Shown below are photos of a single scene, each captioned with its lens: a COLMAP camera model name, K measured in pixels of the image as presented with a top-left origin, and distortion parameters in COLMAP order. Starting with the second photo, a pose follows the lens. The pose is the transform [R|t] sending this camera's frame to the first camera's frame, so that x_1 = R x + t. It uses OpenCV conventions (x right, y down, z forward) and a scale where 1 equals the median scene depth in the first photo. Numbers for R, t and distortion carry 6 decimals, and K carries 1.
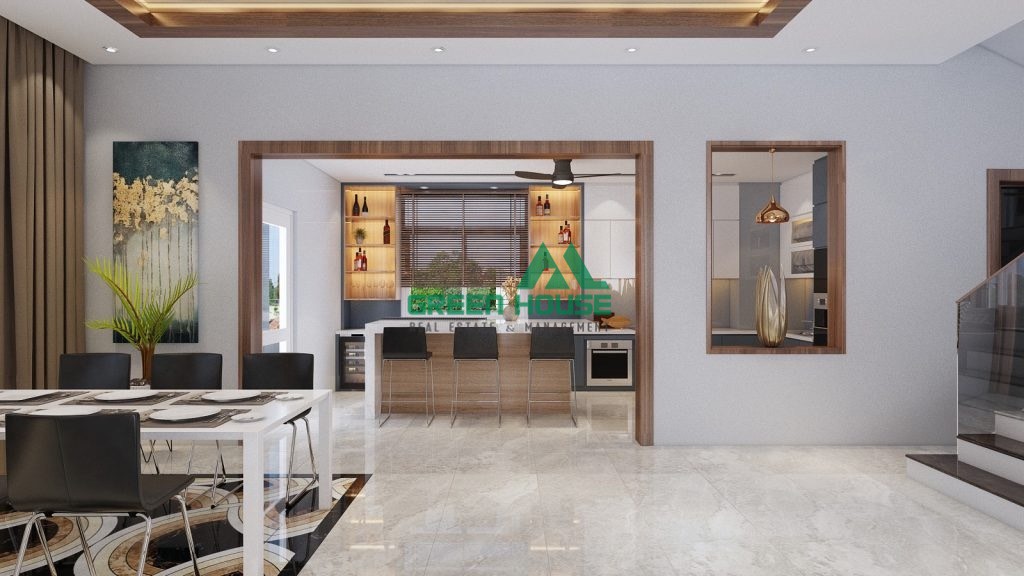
lens RADIAL K [[601.7, 0, 512.0], [0, 601.7, 288.0], [0, 0, 1]] dist [-0.000281, 0.000028]
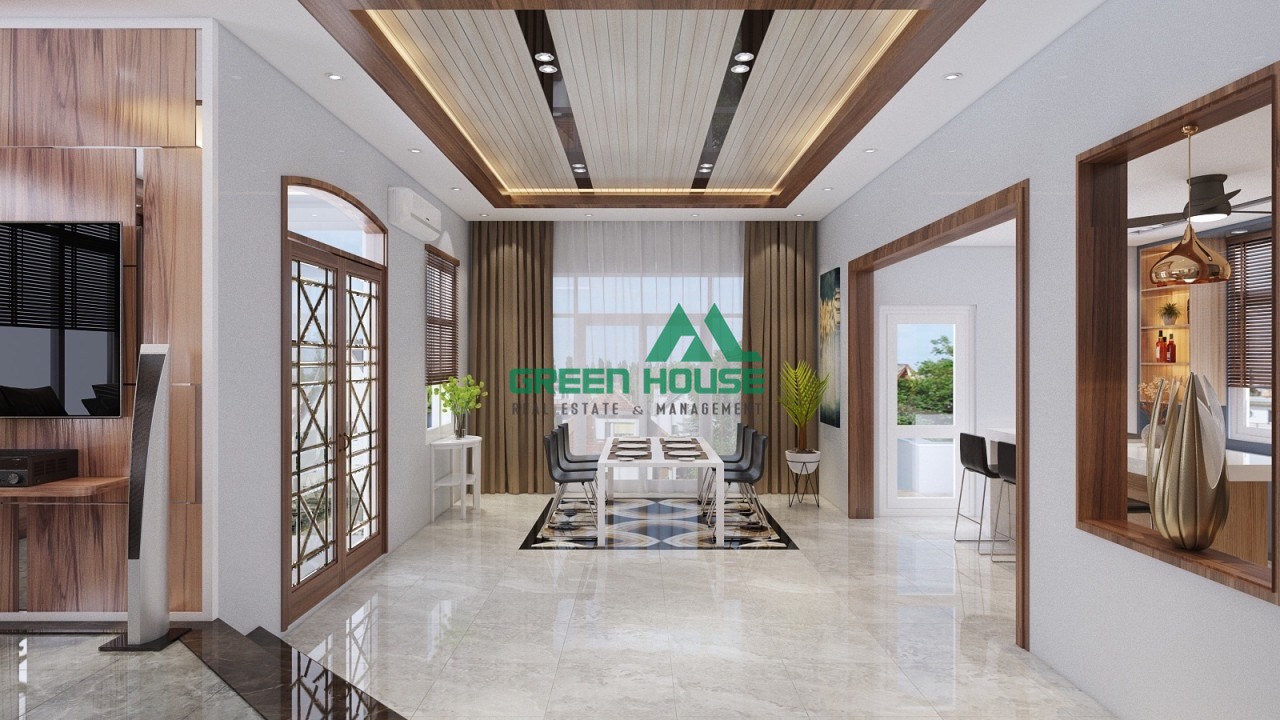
lens RADIAL K [[752.1, 0, 640.0], [0, 752.1, 360.0], [0, 0, 1]] dist [-0.000281, 0.000028]
pose [[-0.002333, 0.000482, -0.999997, 1.132536], [0.000079, 1.000000, 0.000481, -0.055161], [0.999997, -0.000078, -0.002333, 0.636334]]
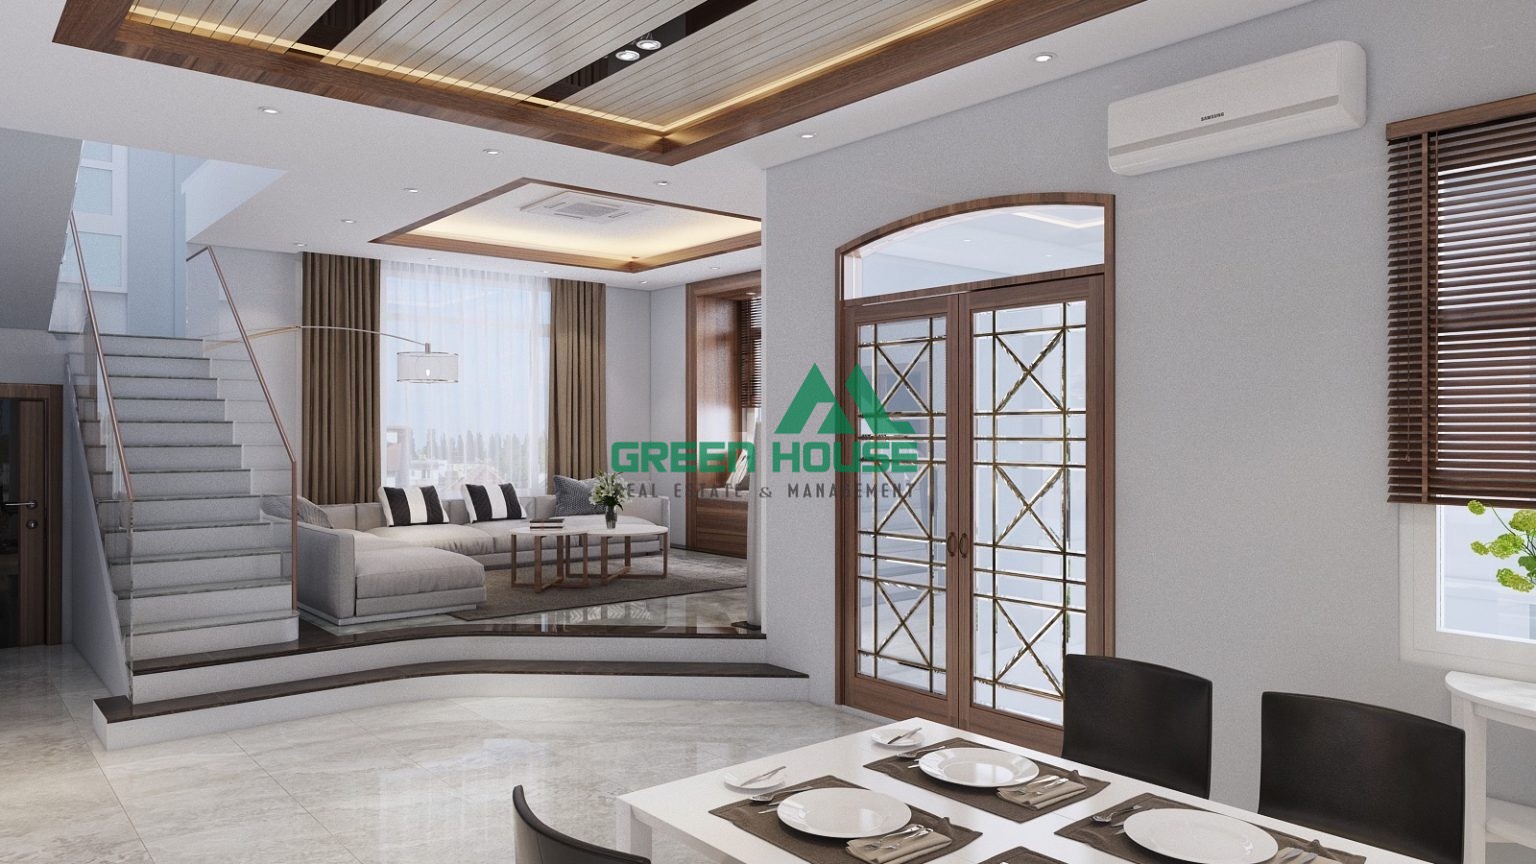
lens RADIAL K [[1033.0, 0, 768.0], [0, 1033.0, 432.0], [0, 0, 1]] dist [-0.000733, -0.000555]
pose [[-0.638804, -0.000404, 0.769369, -0.698372], [-0.000239, 1.000000, 0.000327, -0.055801], [-0.769369, 0.000025, -0.638804, 1.068306]]
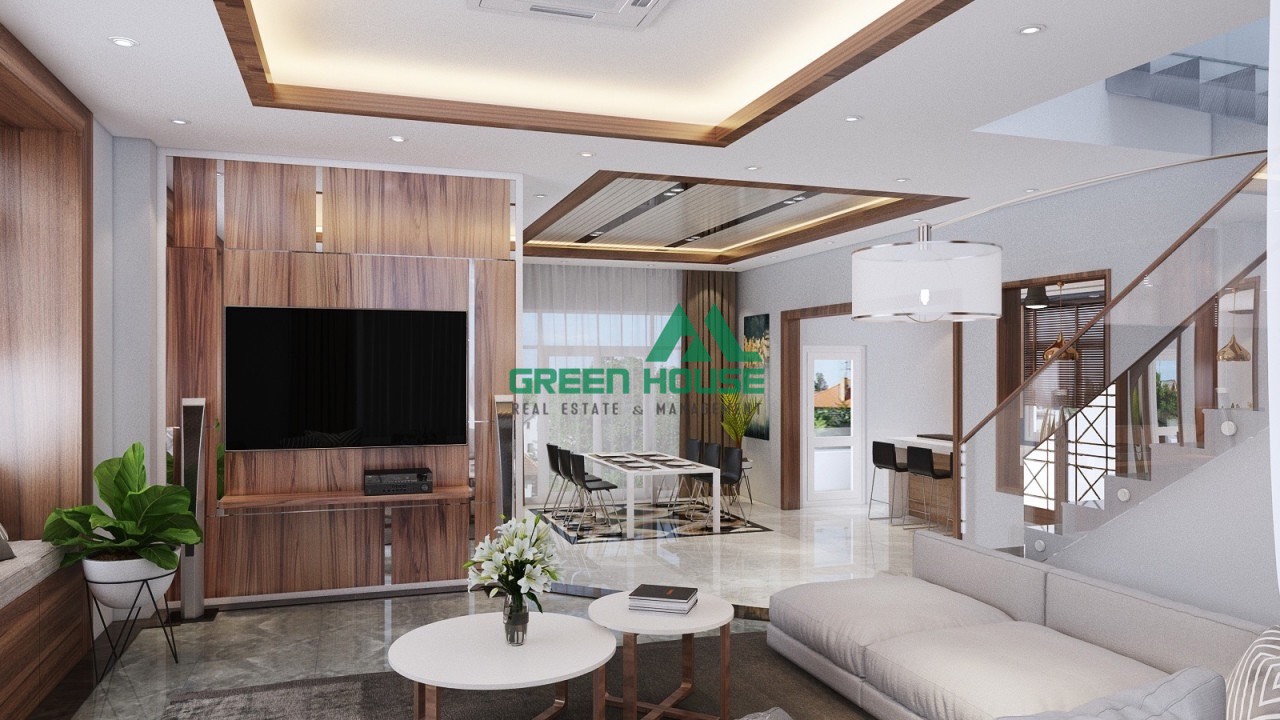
lens RADIAL K [[860.9, 0, 640.0], [0, 860.9, 360.0], [0, 0, 1]] dist [-0.000733, -0.000555]
pose [[0.316796, -0.005613, -0.948477, 1.656885], [-0.001715, 0.999977, -0.006490, -0.114501], [0.948492, 0.003683, 0.316779, -0.048549]]
